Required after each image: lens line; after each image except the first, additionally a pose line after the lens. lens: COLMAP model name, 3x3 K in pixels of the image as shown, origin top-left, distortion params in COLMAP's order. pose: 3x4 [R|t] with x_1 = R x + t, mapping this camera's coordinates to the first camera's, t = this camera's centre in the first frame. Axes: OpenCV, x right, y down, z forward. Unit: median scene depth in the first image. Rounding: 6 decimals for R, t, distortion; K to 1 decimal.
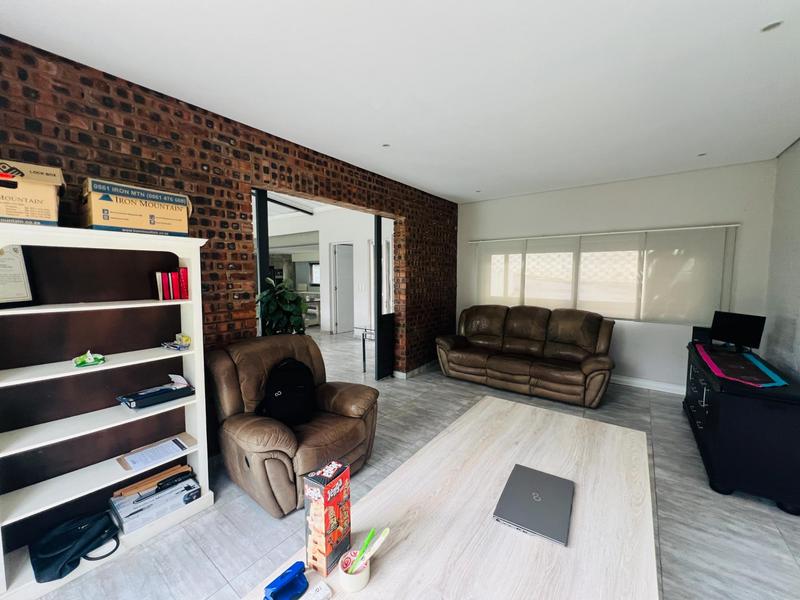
lens RADIAL K [[321.6, 0, 402.3], [0, 321.6, 300.8], [0, 0, 1]] dist [-0.001799, -0.000028]
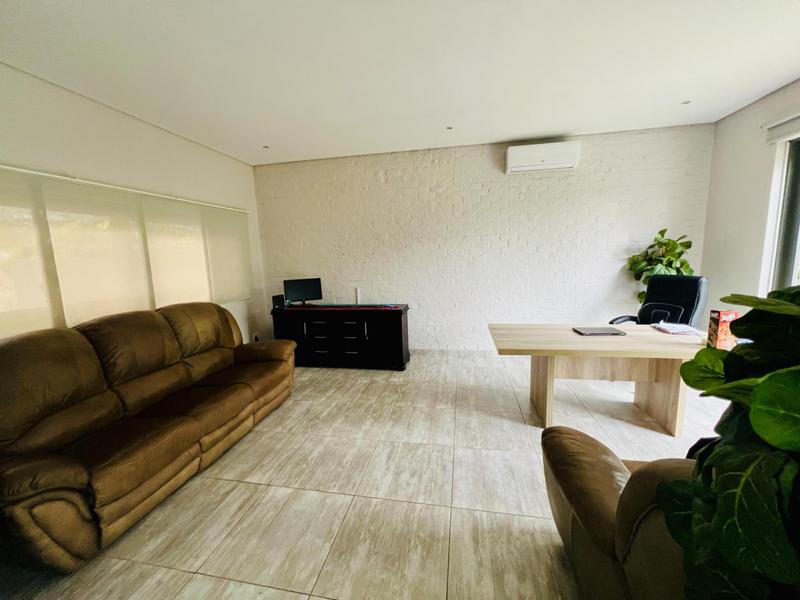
lens RADIAL K [[321.6, 0, 401.8], [0, 321.6, 296.7], [0, 0, 1]] dist [-0.001799, -0.000028]
pose [[-0.445343, -0.099047, 0.889865, -0.332868], [0.110423, 0.980200, 0.164364, -0.054028], [-0.888525, 0.171460, -0.425588, 1.050717]]
